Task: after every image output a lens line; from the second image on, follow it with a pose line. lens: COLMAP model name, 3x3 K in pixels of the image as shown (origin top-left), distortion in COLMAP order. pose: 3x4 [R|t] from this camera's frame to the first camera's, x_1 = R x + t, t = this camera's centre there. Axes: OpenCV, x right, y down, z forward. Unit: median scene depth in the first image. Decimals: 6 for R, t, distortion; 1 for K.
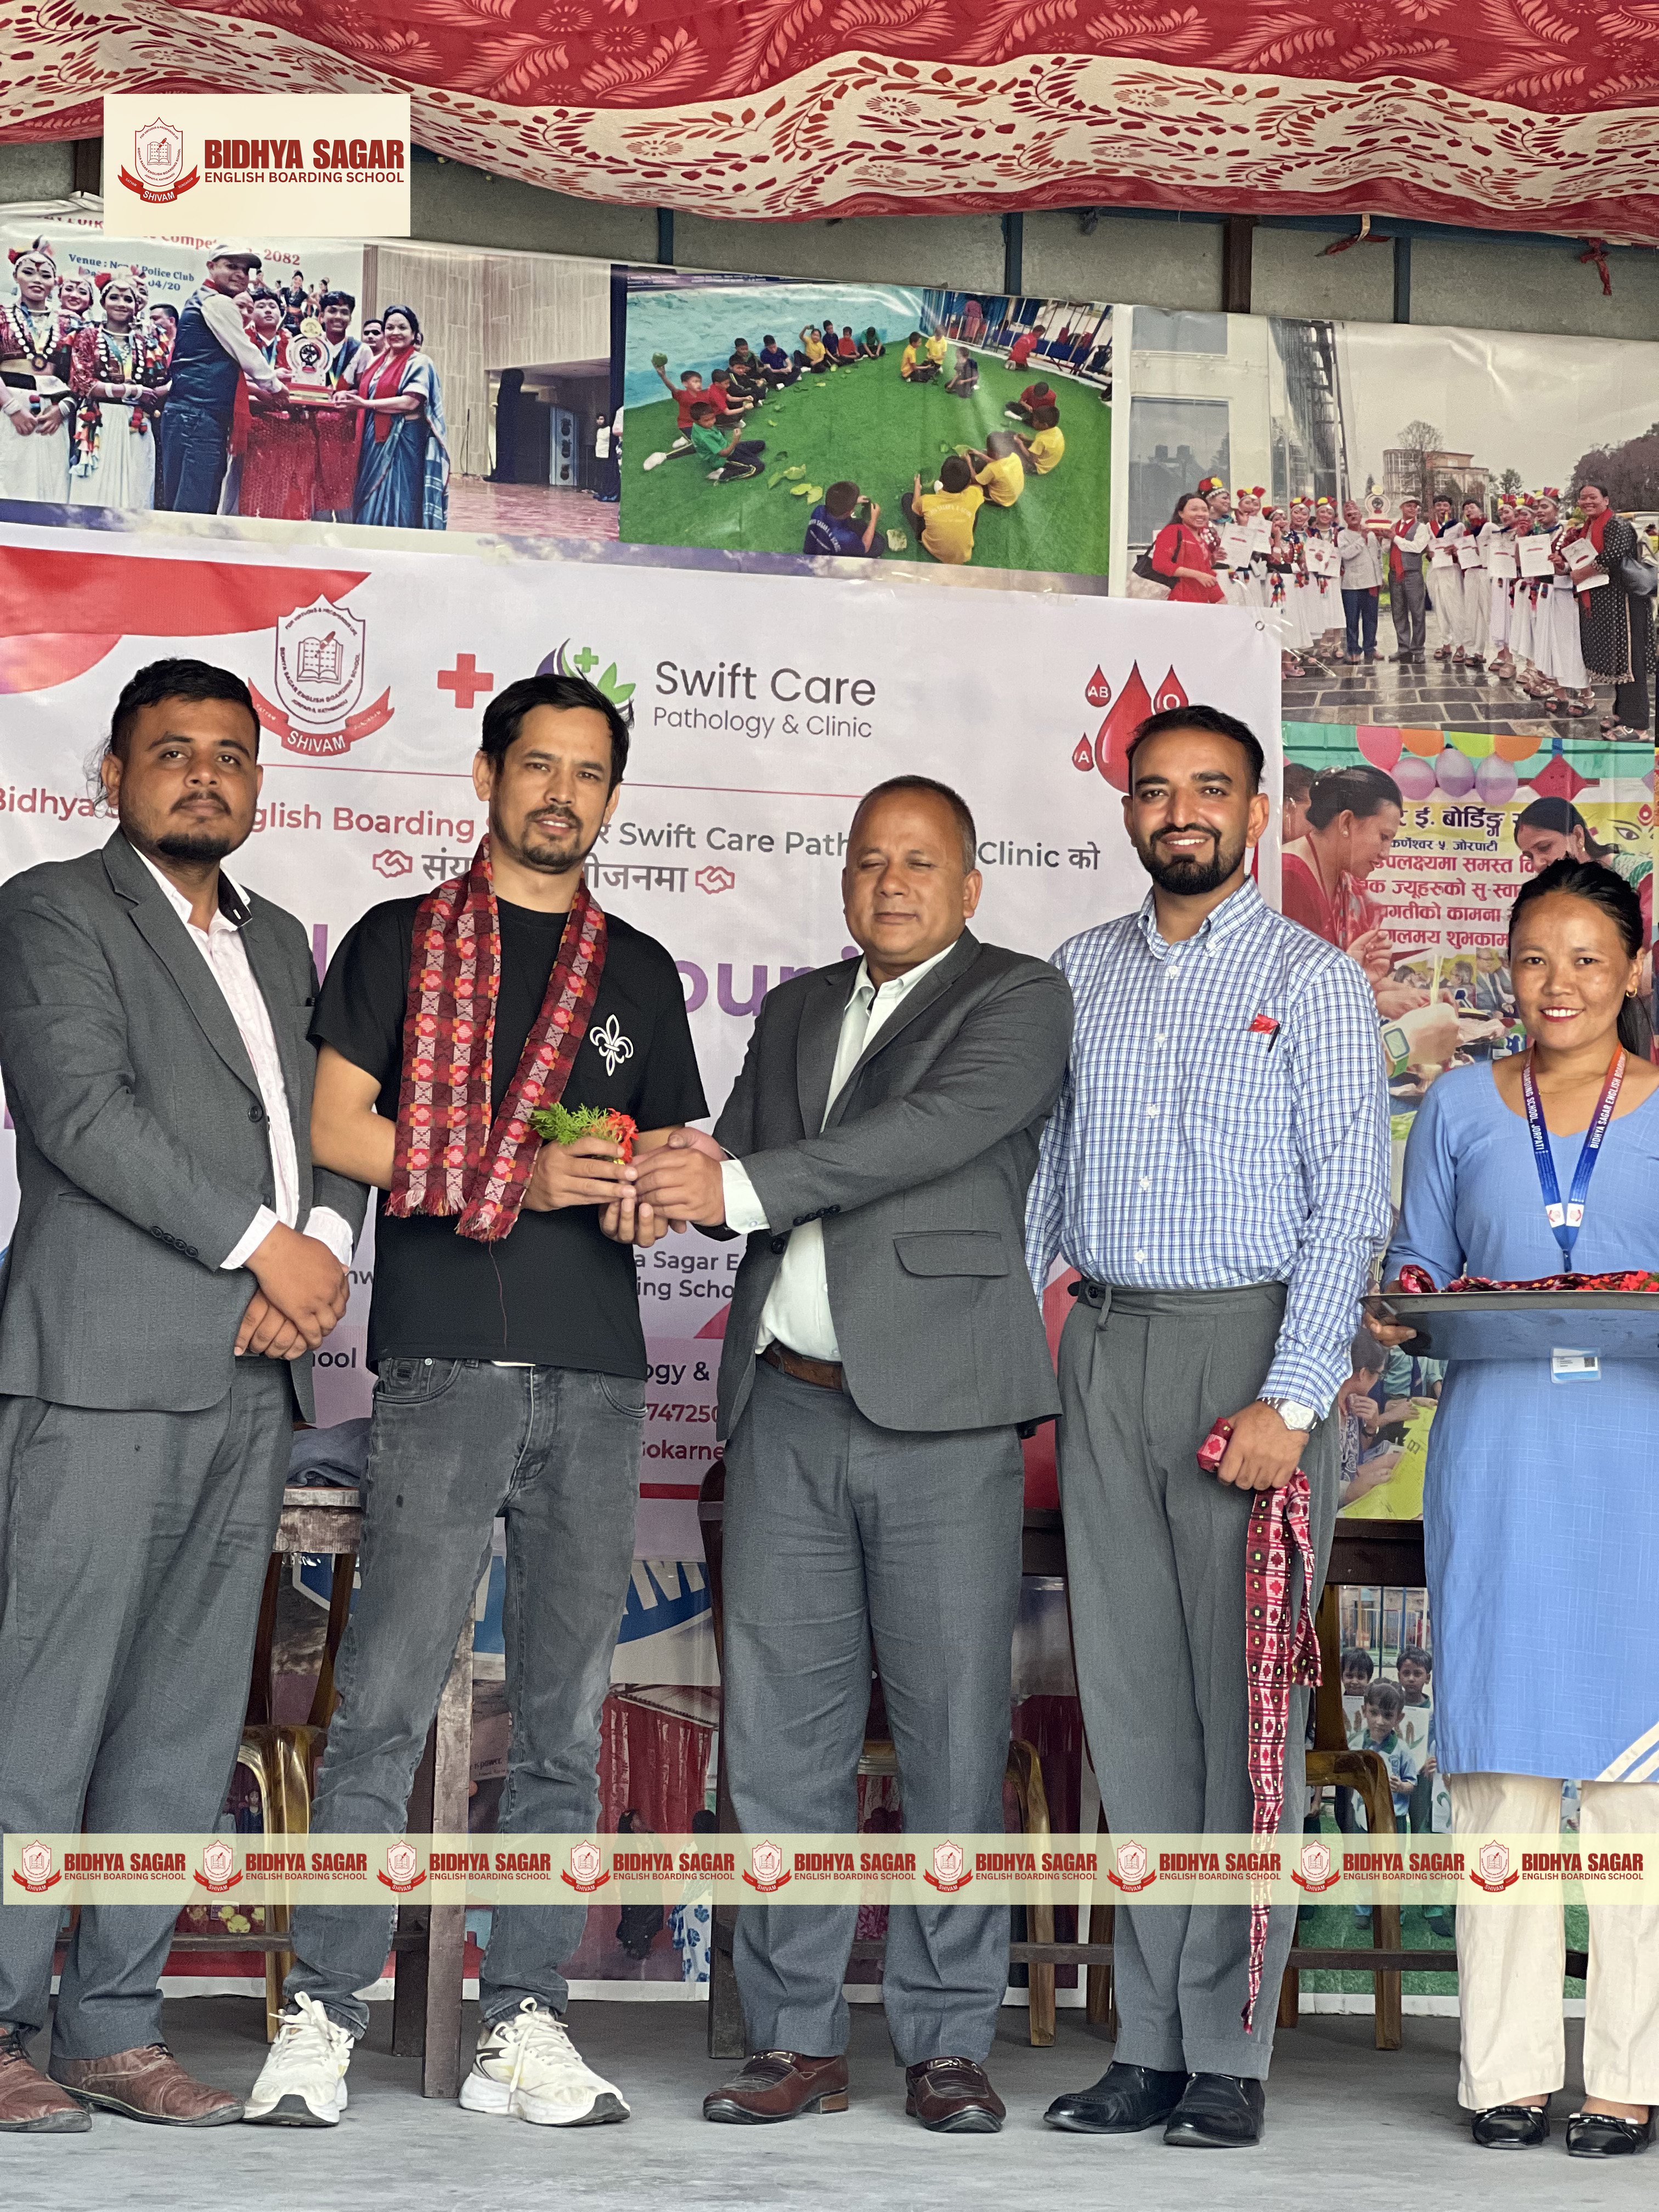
lens RADIAL K [[4827.1, 0, 842.5], [0, 4827.1, 1047.1], [0, 0, 1]] dist [0.000184, 3.104579]
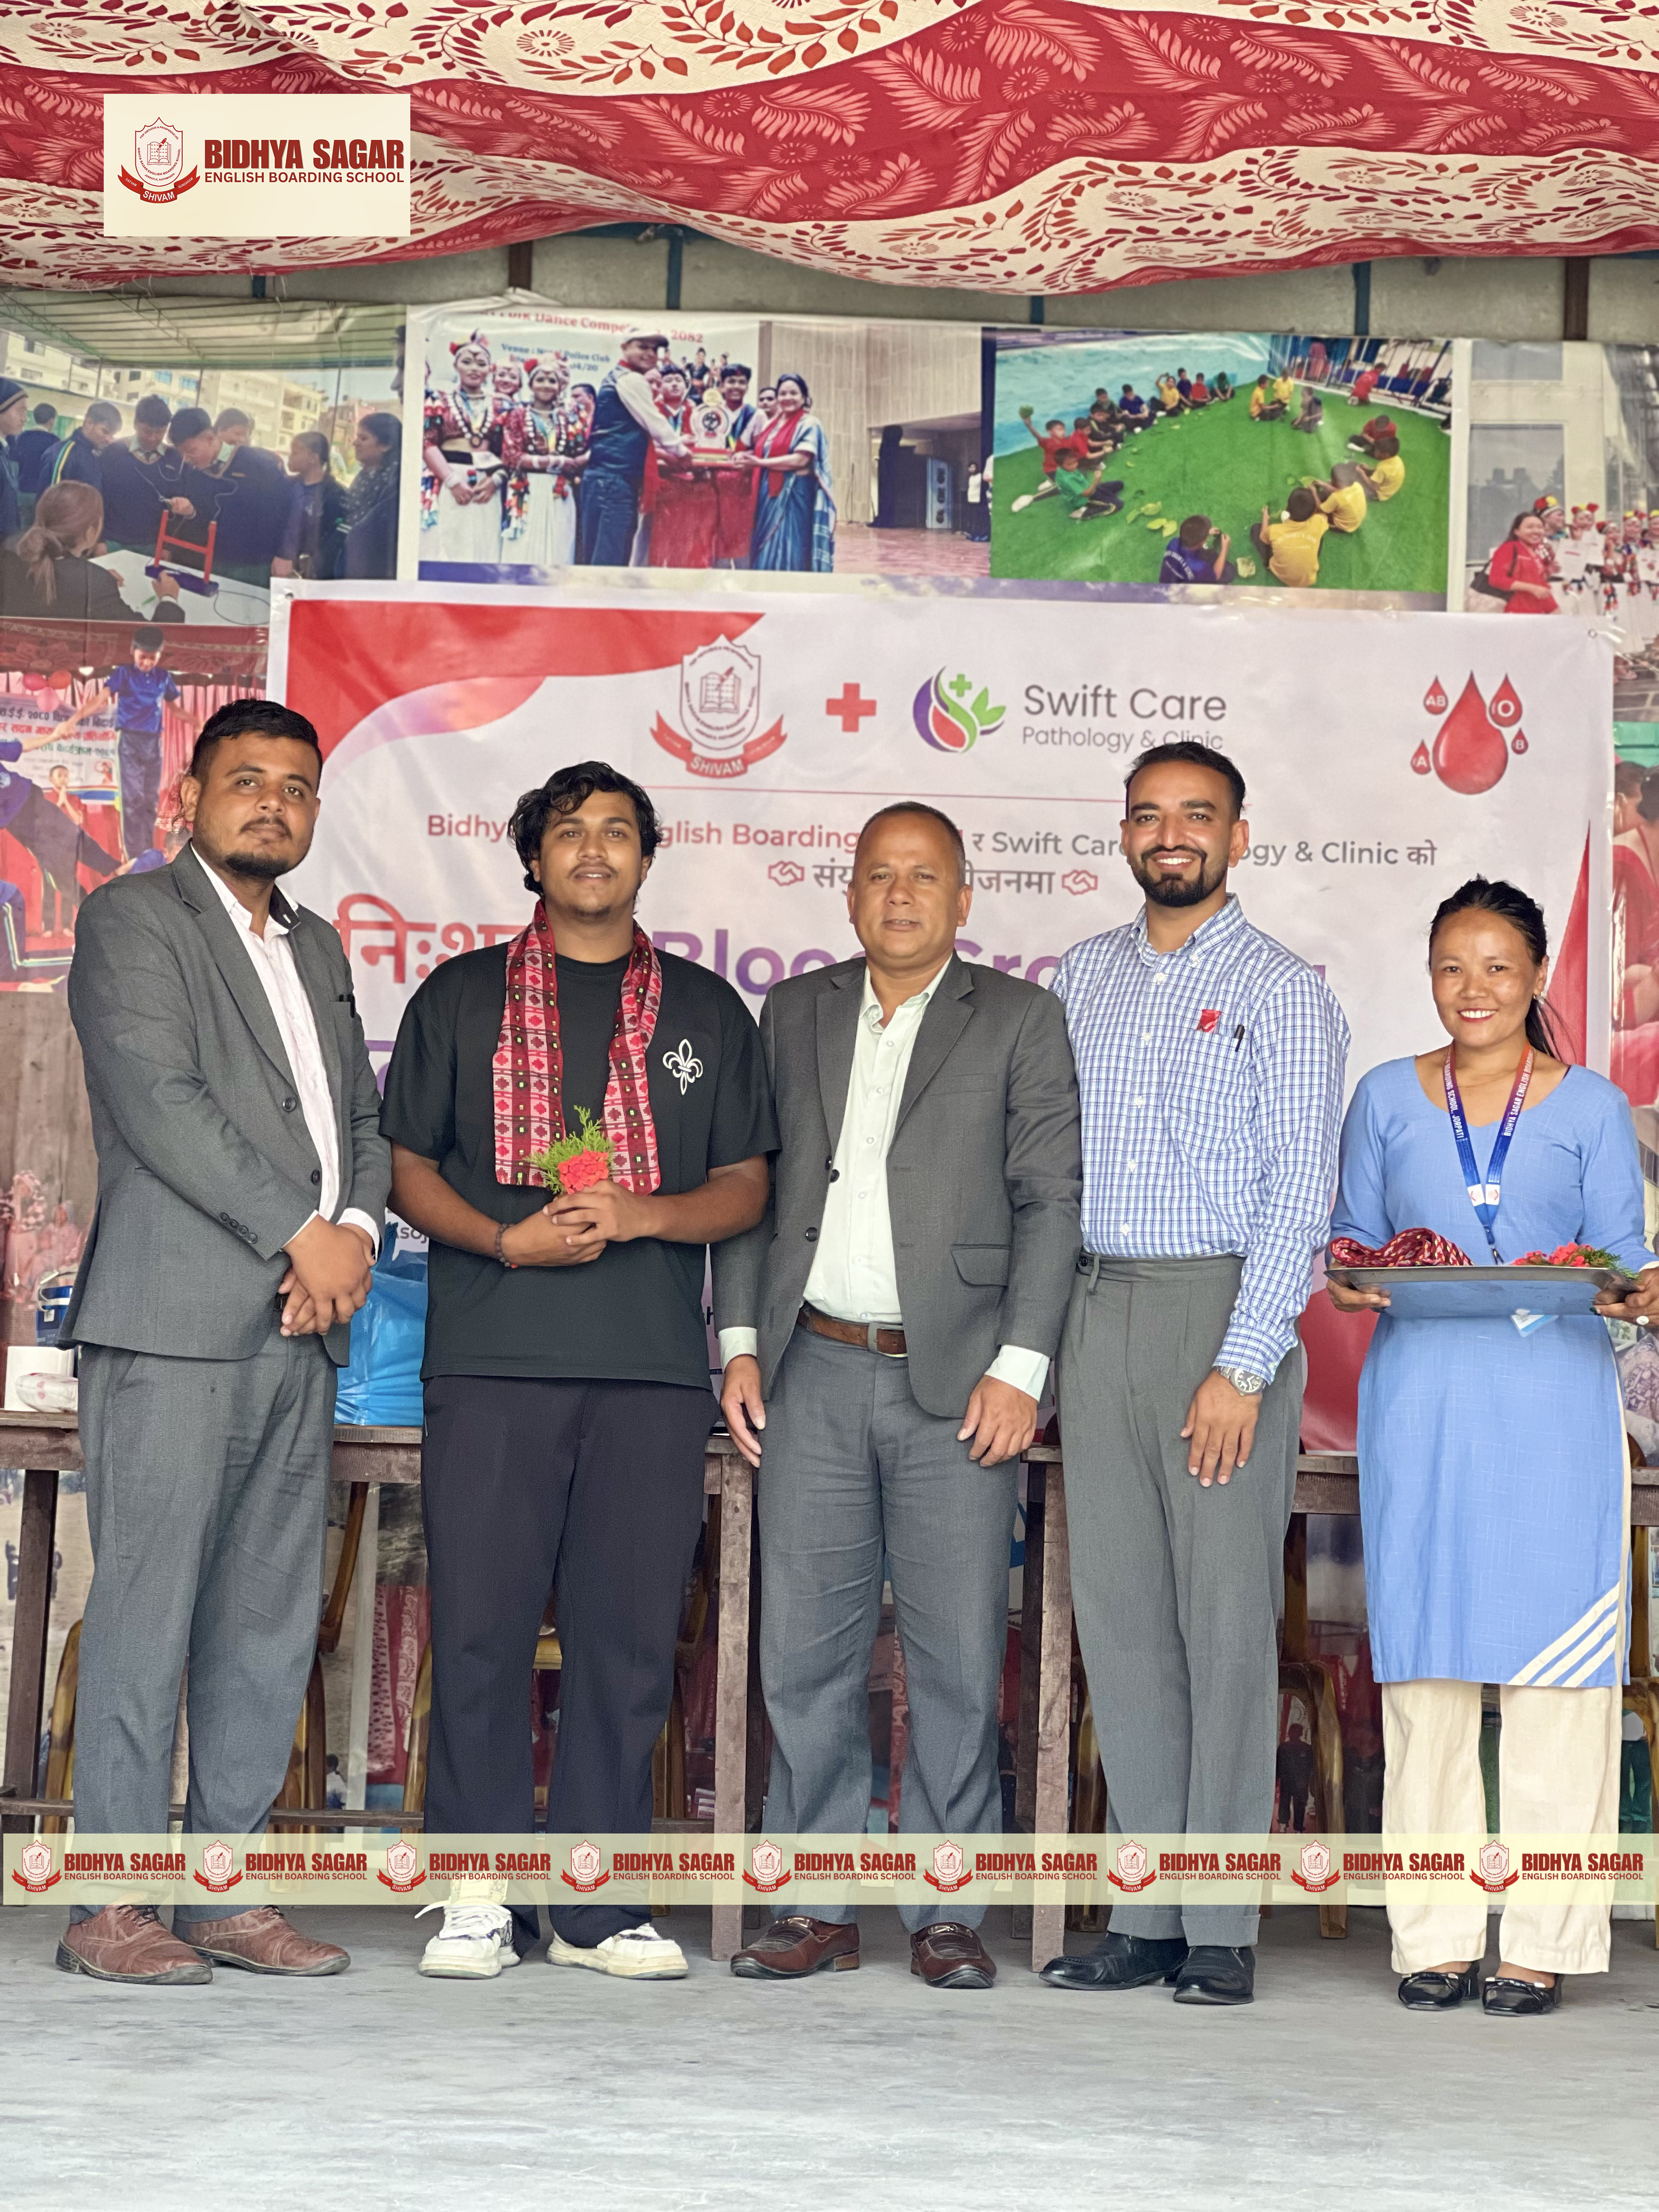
lens RADIAL K [[4939.1, 0, 825.7], [0, 4939.1, 1052.3], [0, 0, 1]] dist [-0.003421, 3.436792]
pose [[0.980002, -0.013166, -0.198552, 0.141262], [0.015523, 0.999826, 0.010321, -0.008410], [0.198381, -0.013197, 0.980036, -0.117956]]
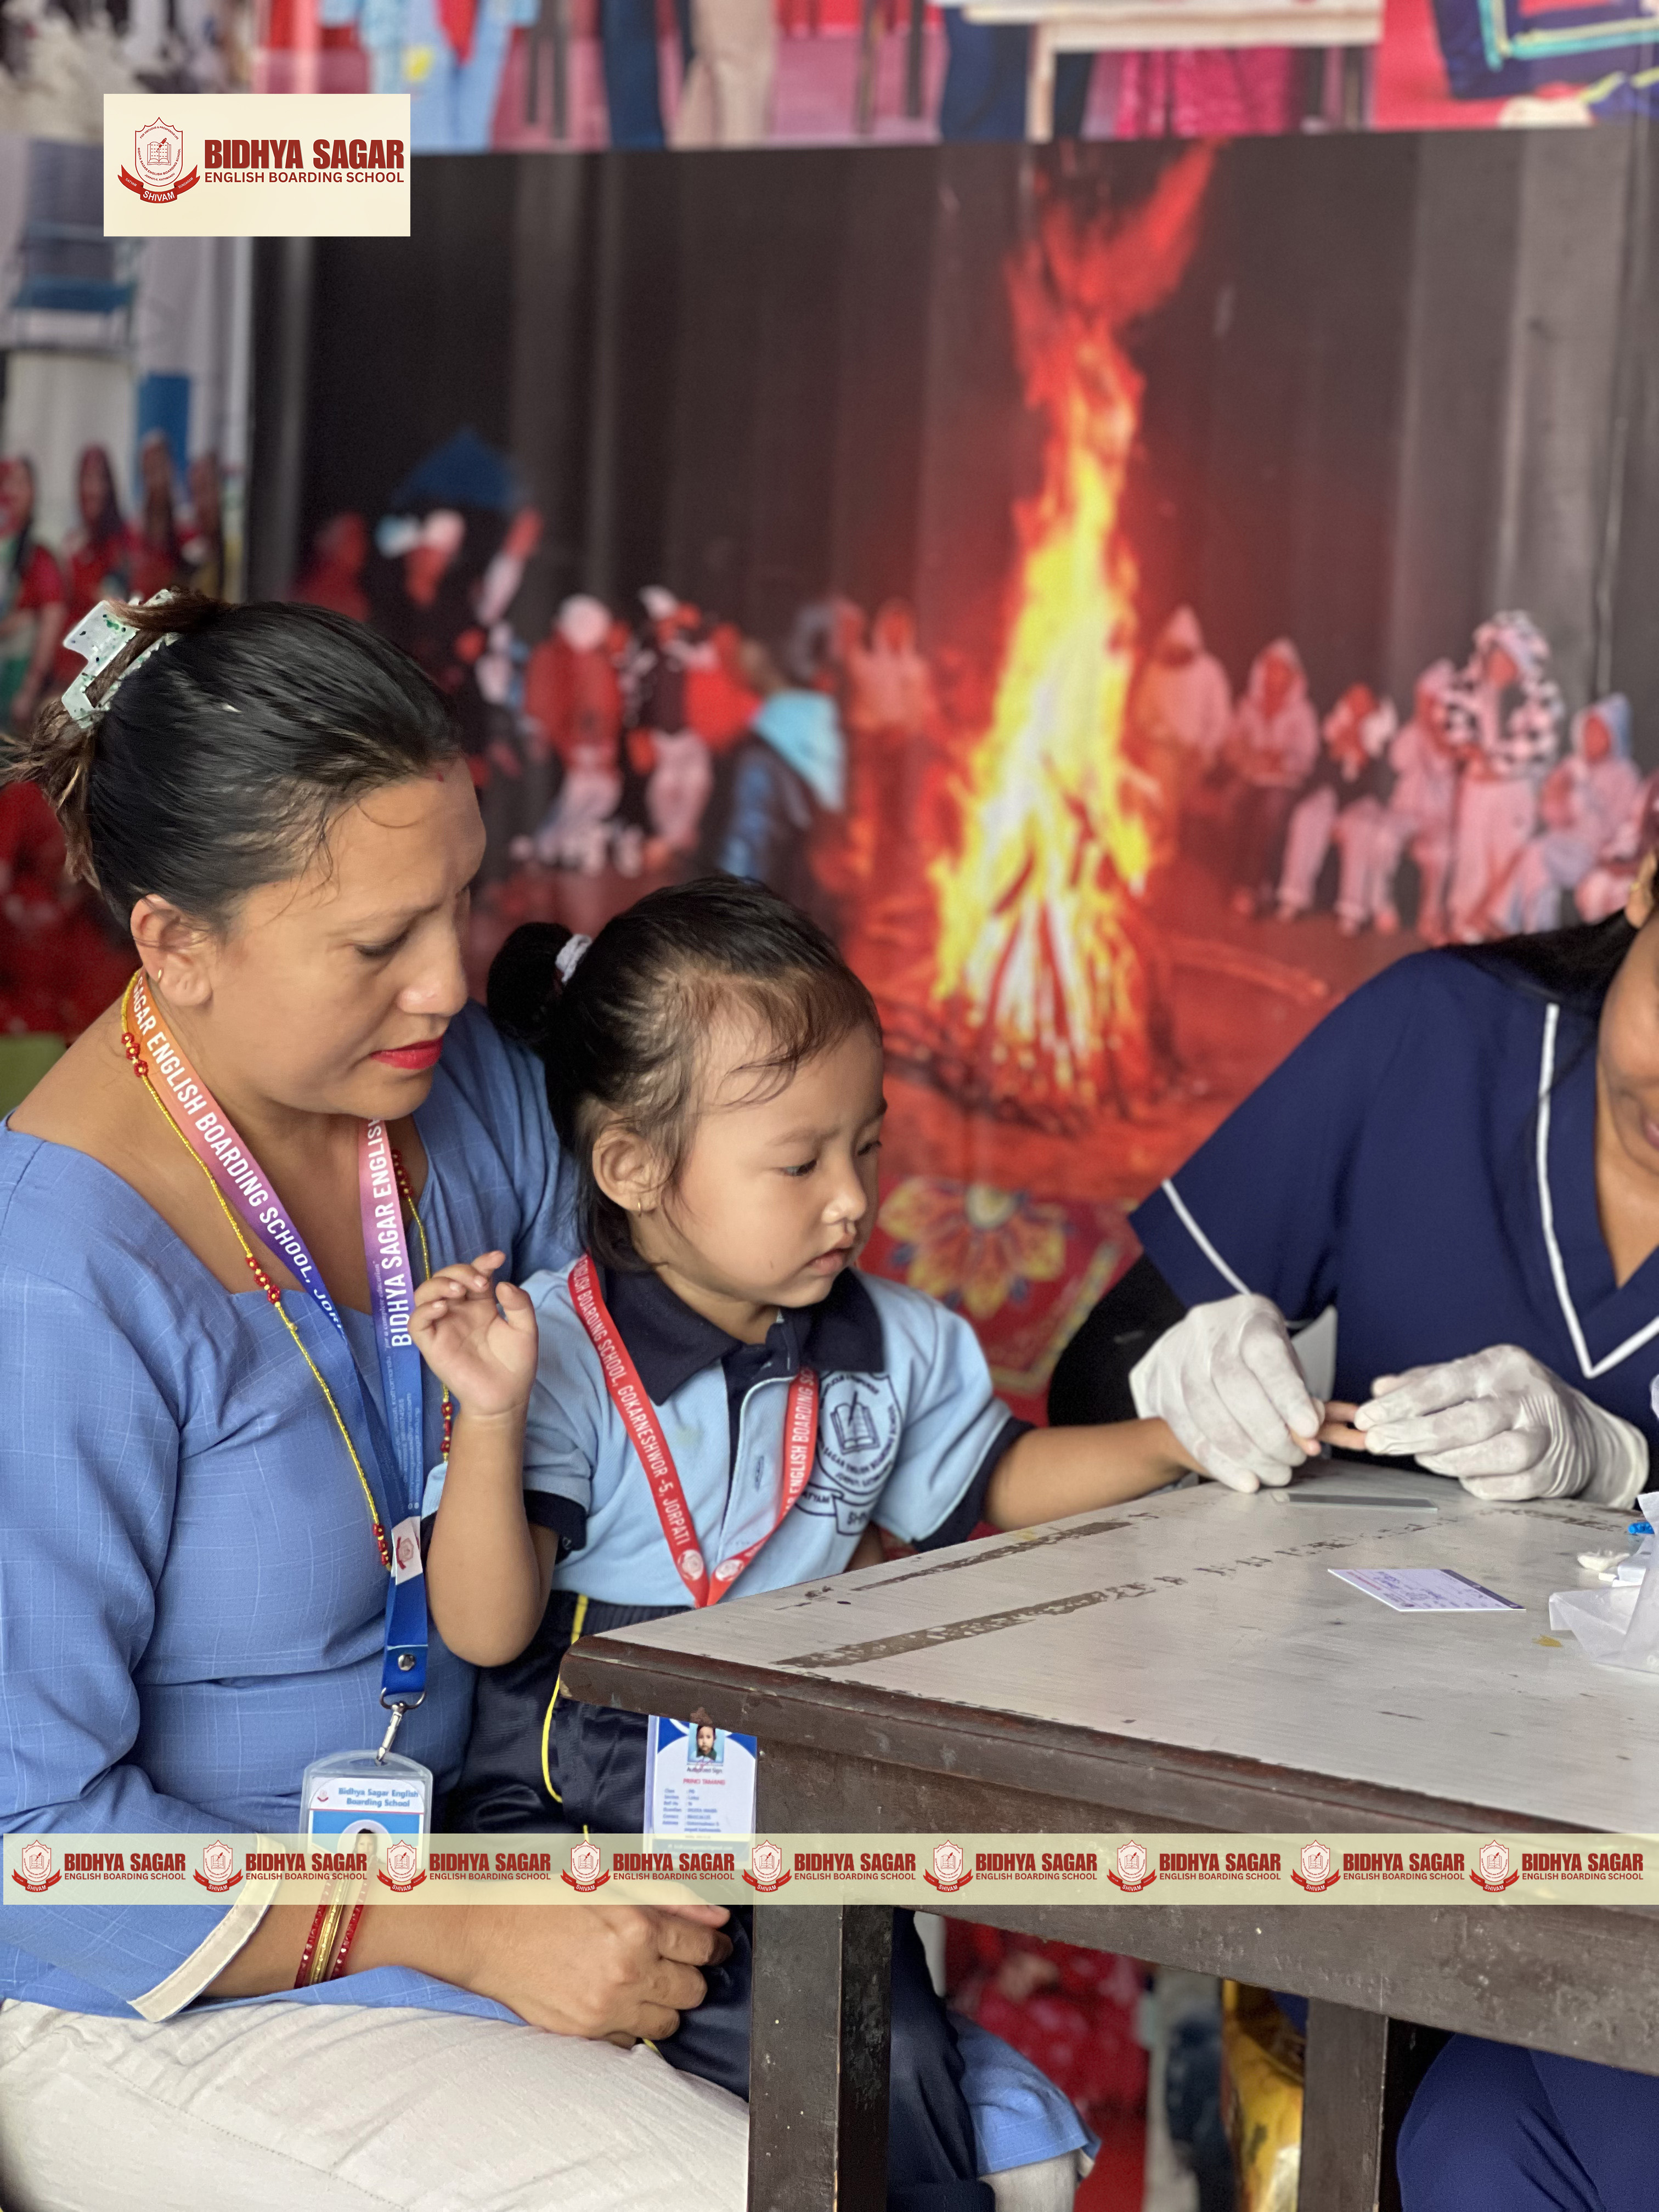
lens RADIAL K [[4996.3, 0, 799.1], [0, 4996.3, 992.7], [0, 0, 1]] dist [-0.099115, 3.685069]
pose [[0.701406, 0.062895, -0.709982, -0.000193], [0.049064, 0.989476, 0.136127, -0.001742], [0.711072, -0.130315, 0.690938, 0.610017]]
